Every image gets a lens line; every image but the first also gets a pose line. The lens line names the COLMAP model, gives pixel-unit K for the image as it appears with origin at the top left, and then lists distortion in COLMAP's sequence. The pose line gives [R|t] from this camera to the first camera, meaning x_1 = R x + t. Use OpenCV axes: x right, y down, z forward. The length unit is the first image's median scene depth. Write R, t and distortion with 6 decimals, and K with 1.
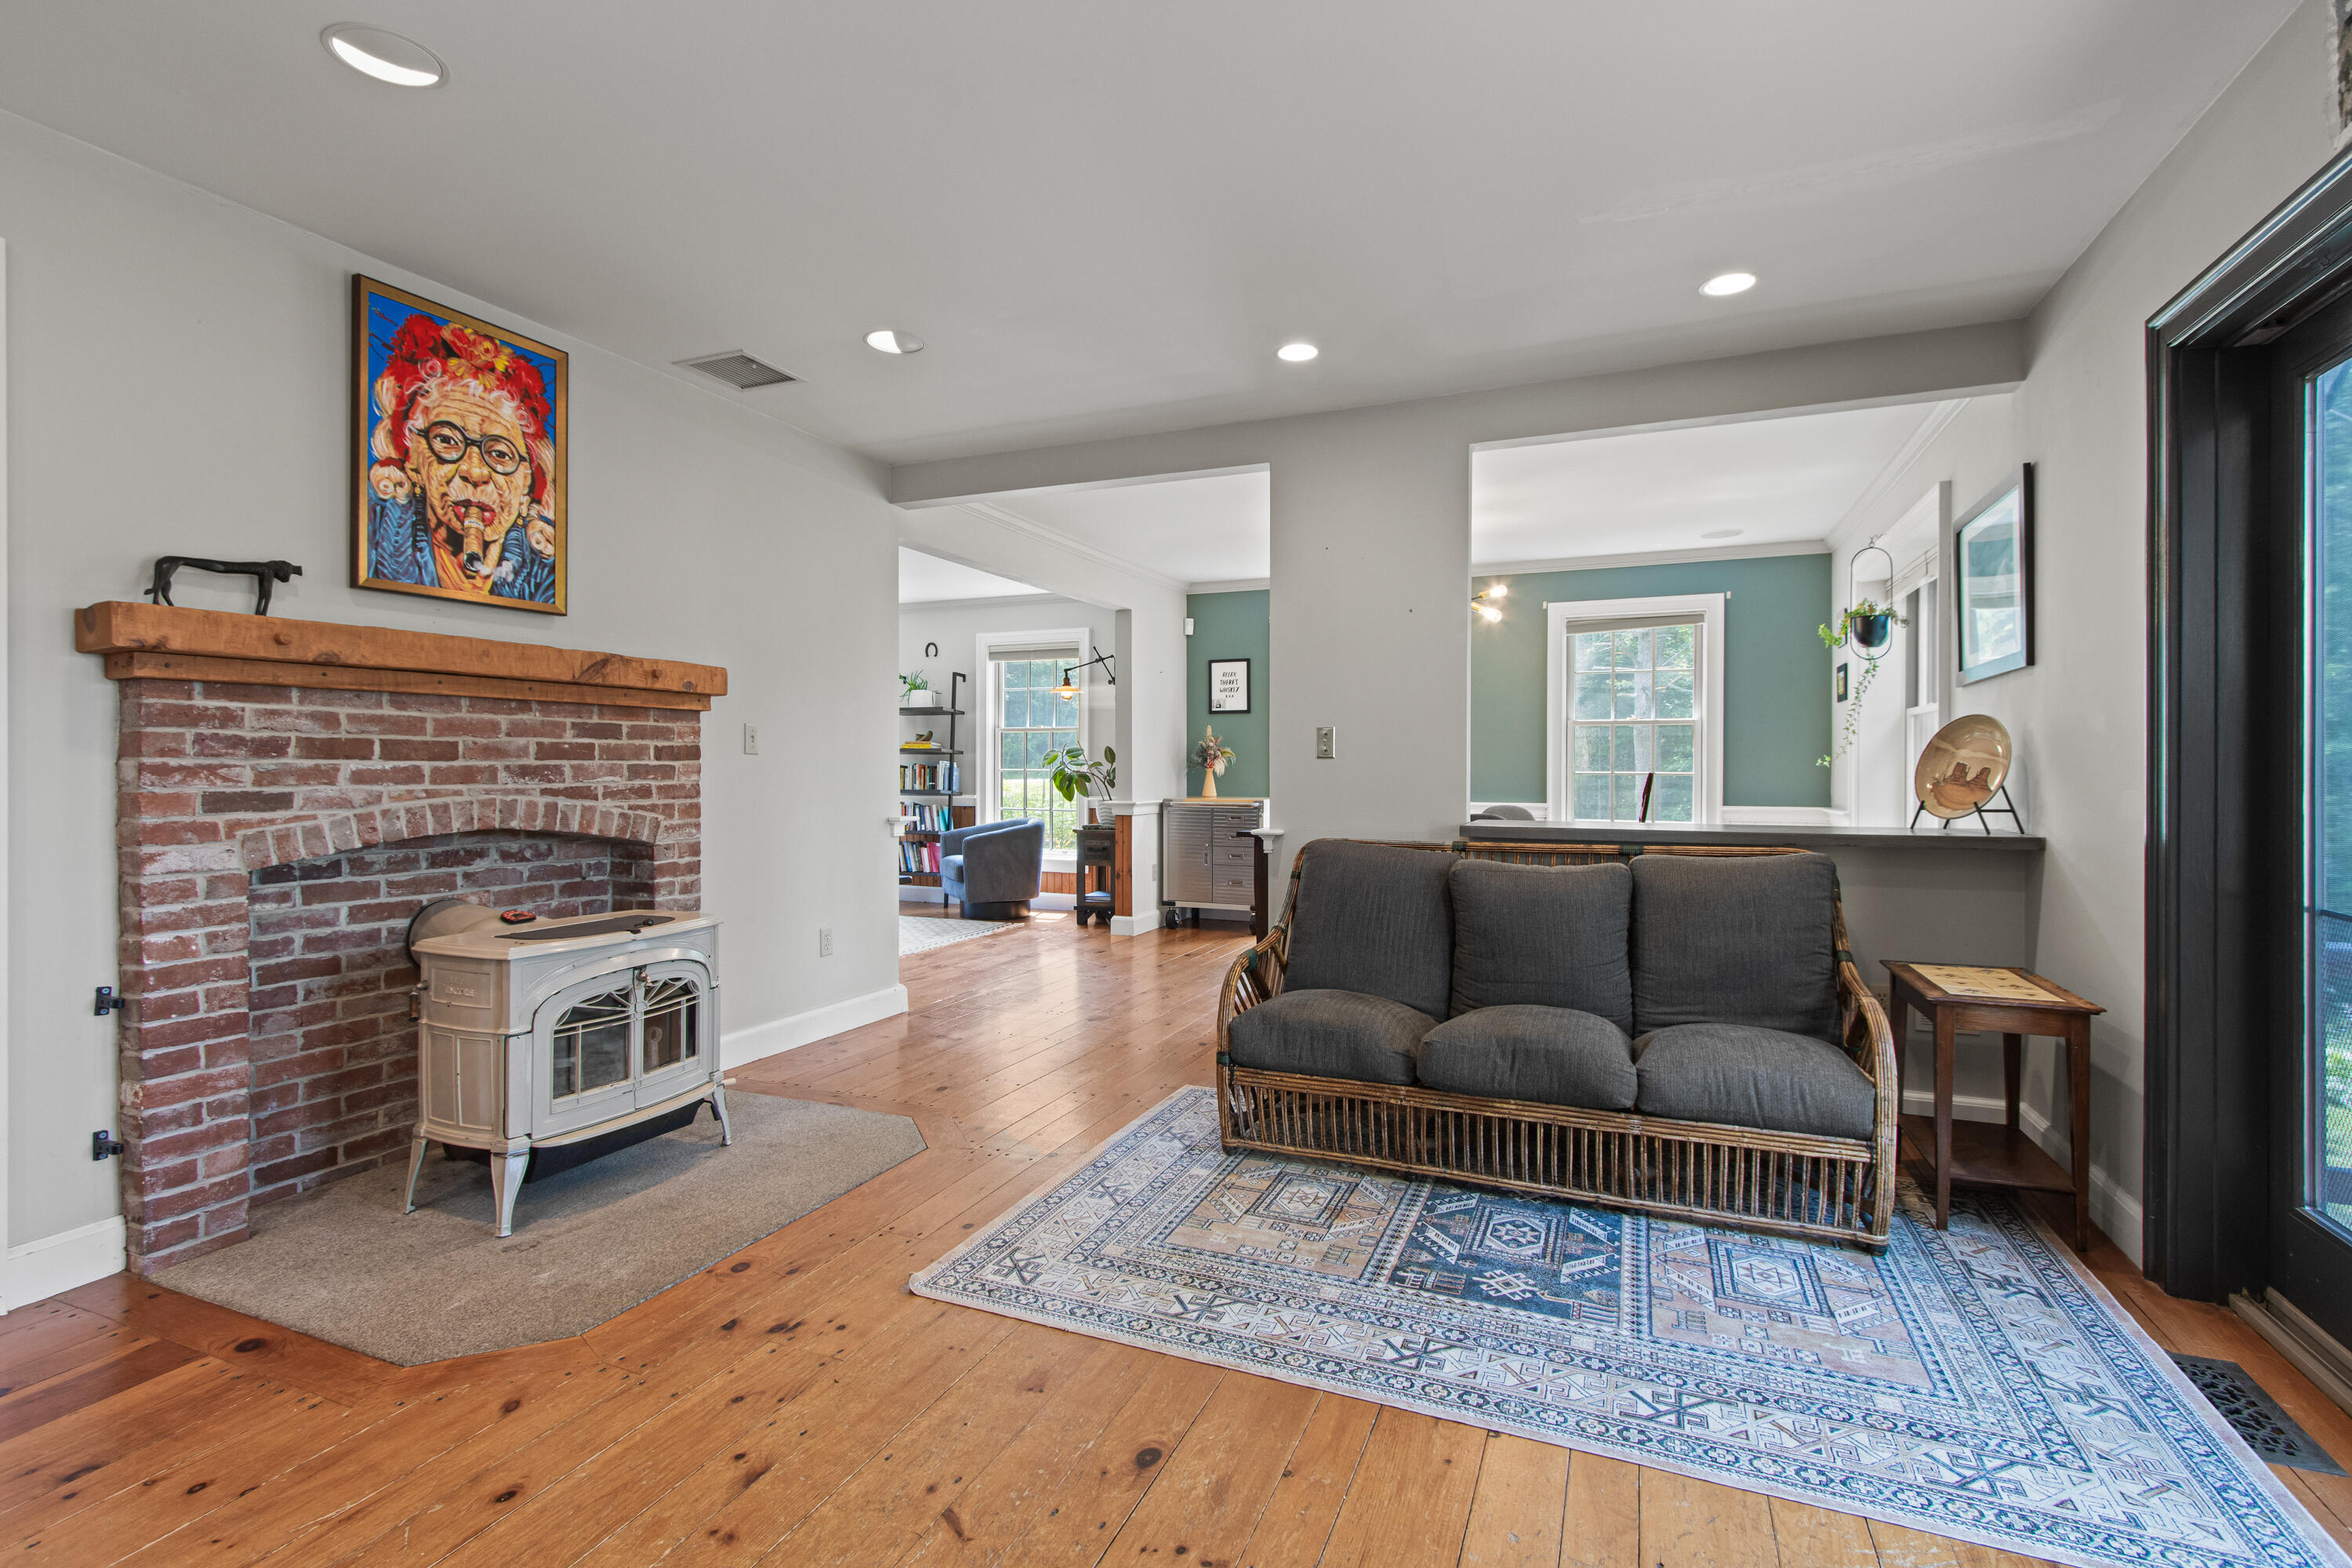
lens RADIAL K [[1099.5, 0, 1171.6], [0, 1099.5, 772.8], [0, 0, 1]] dist [0.004797, -0.001980]
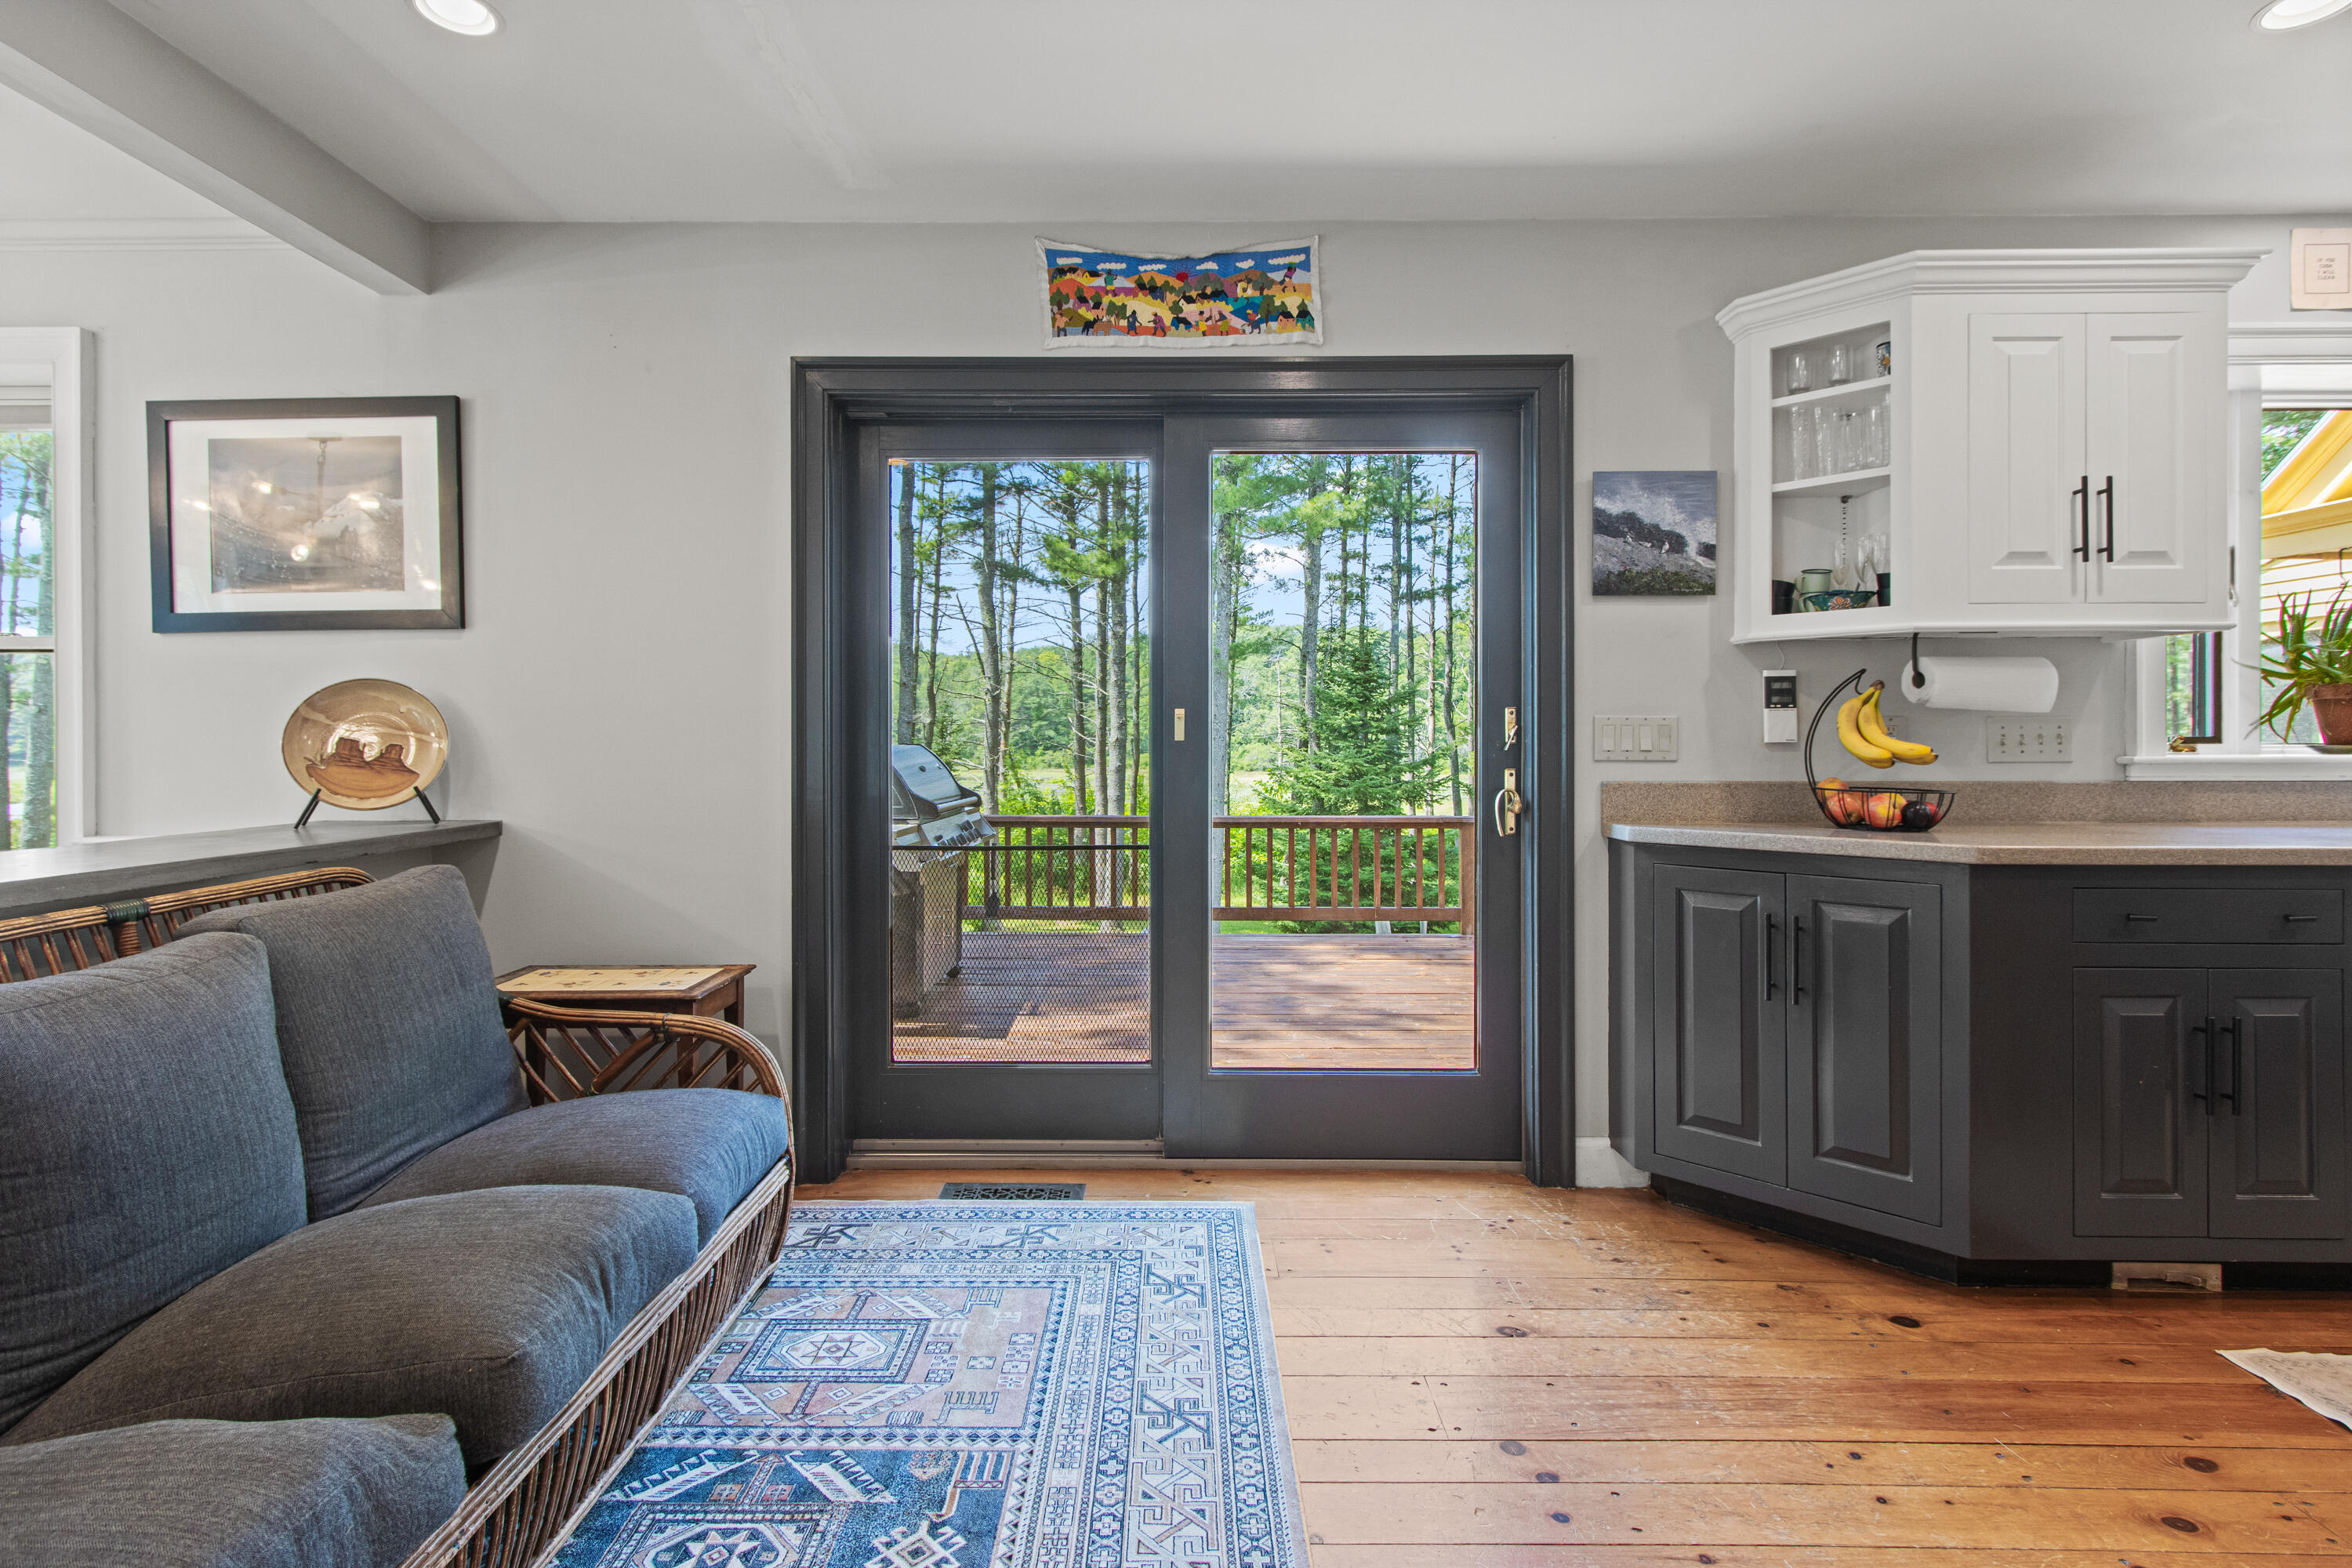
lens RADIAL K [[1099.5, 0, 1176.6], [0, 1099.5, 739.6], [0, 0, 1]] dist [0.004797, -0.001980]
pose [[-0.381277, -0.001043, 0.924460, -0.203256], [0.004594, 0.999985, 0.003023, -0.006609], [-0.924449, 0.005400, -0.381267, 0.646688]]
